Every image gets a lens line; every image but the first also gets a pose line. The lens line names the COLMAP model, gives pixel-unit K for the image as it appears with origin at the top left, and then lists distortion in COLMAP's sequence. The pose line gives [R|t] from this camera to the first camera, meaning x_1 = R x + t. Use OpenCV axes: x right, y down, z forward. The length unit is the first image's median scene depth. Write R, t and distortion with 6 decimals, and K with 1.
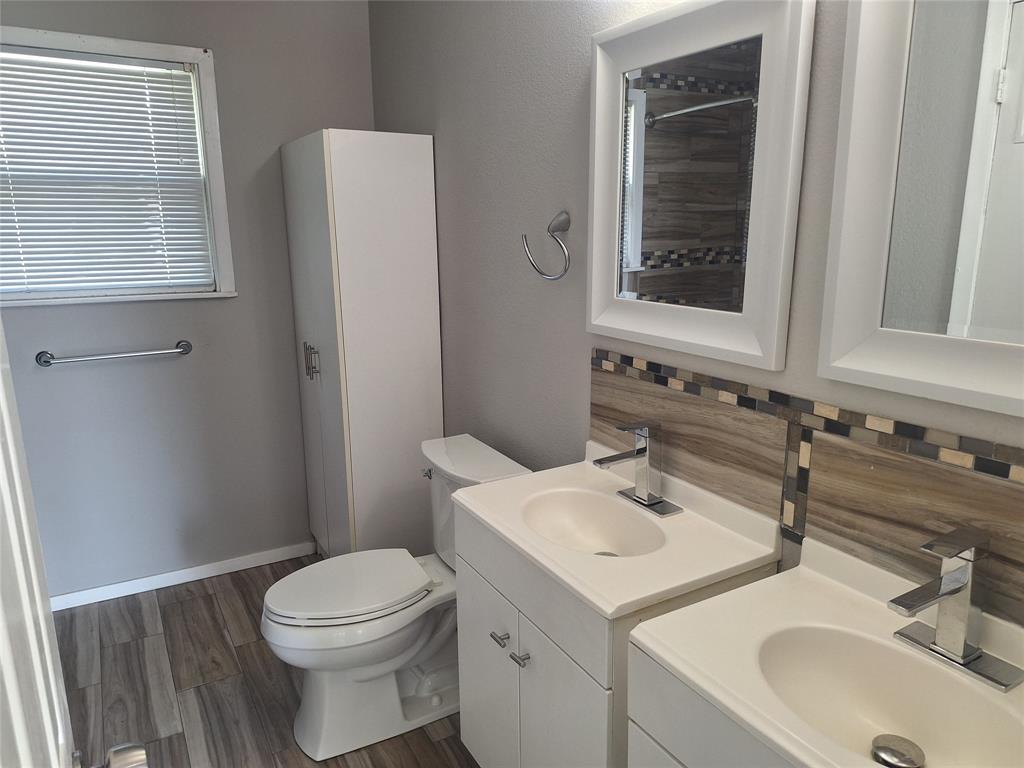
lens RADIAL K [[715.7, 0, 513.2], [0, 715.7, 386.9], [0, 0, 1]] dist [0.080632, -0.068418]
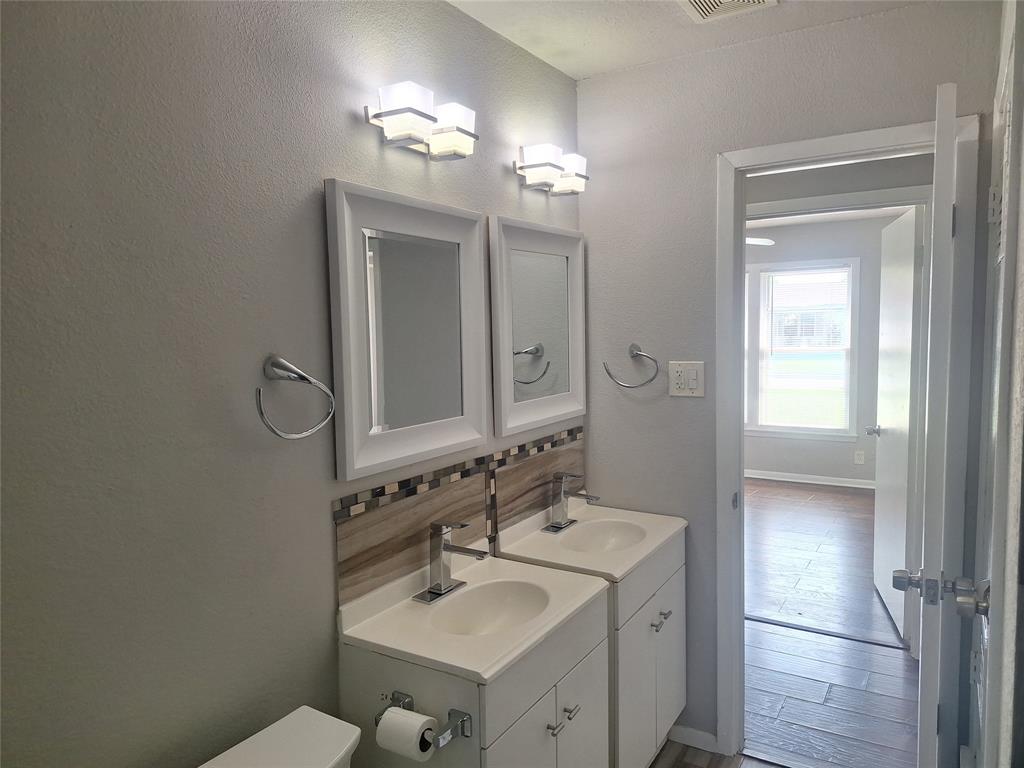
lens RADIAL K [[715.7, 0, 513.2], [0, 715.7, 386.9], [0, 0, 1]] dist [0.080632, -0.068418]
pose [[-0.489488, -0.029204, 0.871521, -1.045331], [0.240957, 0.955996, 0.167367, -0.386060], [-0.838058, 0.291923, -0.460911, 1.587904]]
